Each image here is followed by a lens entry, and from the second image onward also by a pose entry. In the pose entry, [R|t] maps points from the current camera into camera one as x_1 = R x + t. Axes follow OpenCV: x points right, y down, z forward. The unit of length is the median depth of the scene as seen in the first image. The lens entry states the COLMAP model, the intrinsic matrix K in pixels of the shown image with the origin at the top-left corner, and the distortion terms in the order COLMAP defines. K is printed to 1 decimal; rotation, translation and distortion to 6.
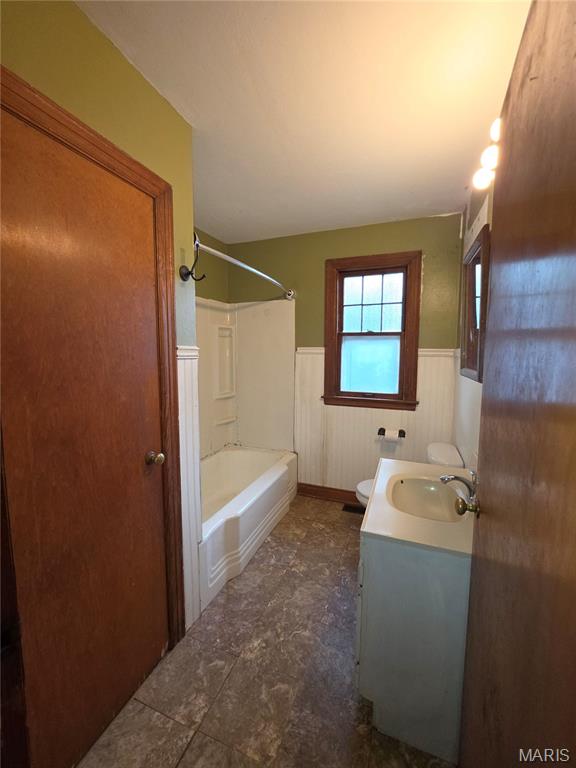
lens RADIAL K [[310.4, 0, 293.5], [0, 310.4, 381.4], [0, 0, 1]] dist [-0.002008, 0.000124]
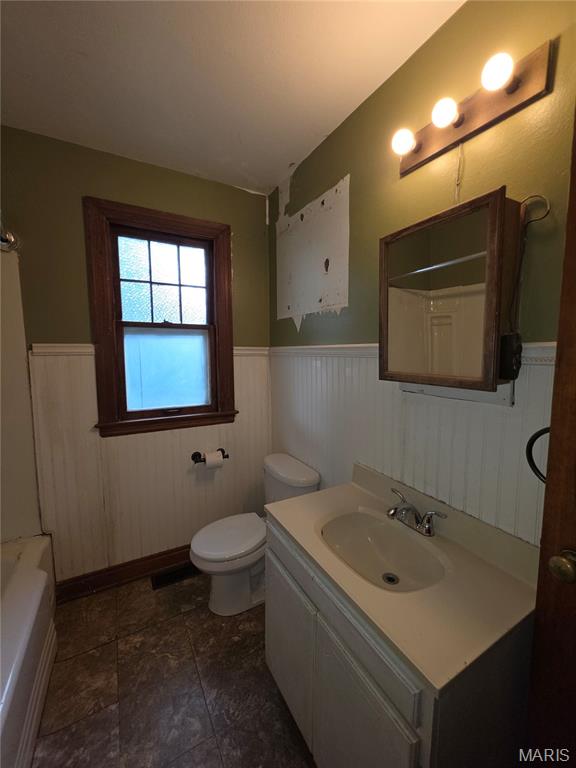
lens RADIAL K [[310.4, 0, 293.5], [0, 310.4, 381.4], [0, 0, 1]] dist [-0.002008, 0.000124]
pose [[0.643183, -0.082910, 0.761211, -0.118591], [0.076855, 0.996091, 0.043555, -0.034841], [-0.761846, 0.030489, 0.647040, 0.323987]]
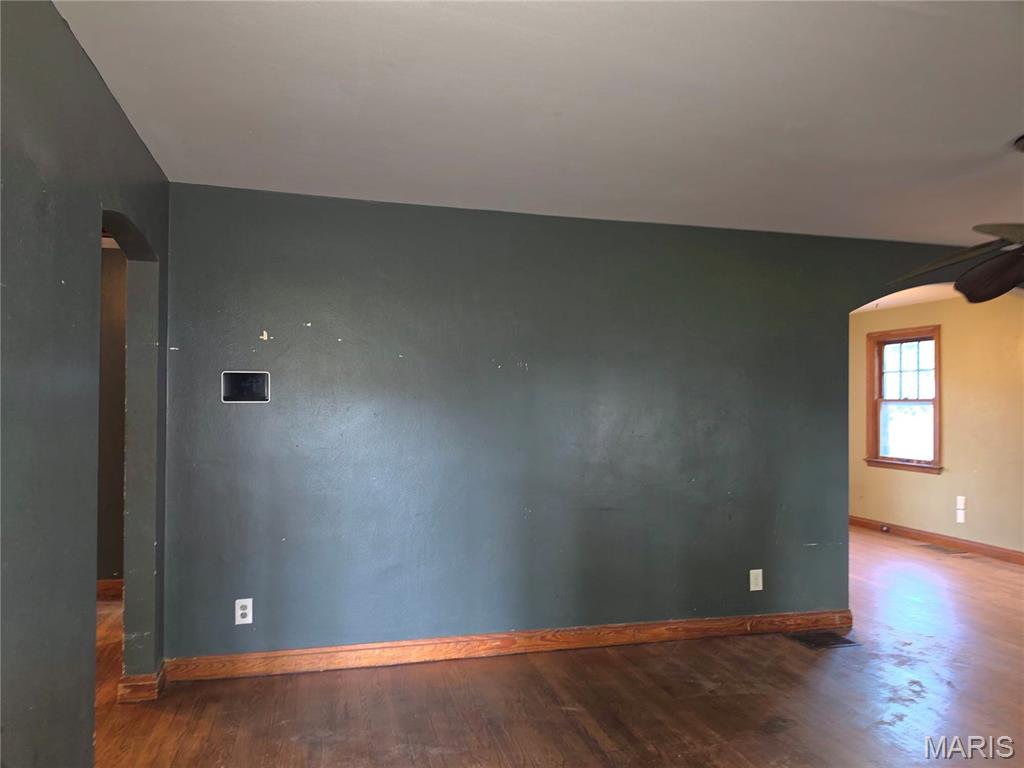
lens RADIAL K [[724.1, 0, 512.0], [0, 724.1, 384.0], [0, 0, 1]] dist [0.158602, -0.206490]
pose [[0.586341, -0.021201, -0.809787, 1.483048], [-0.080172, 0.993231, -0.084054, 0.105527], [0.806087, 0.114206, 0.580672, -1.497550]]
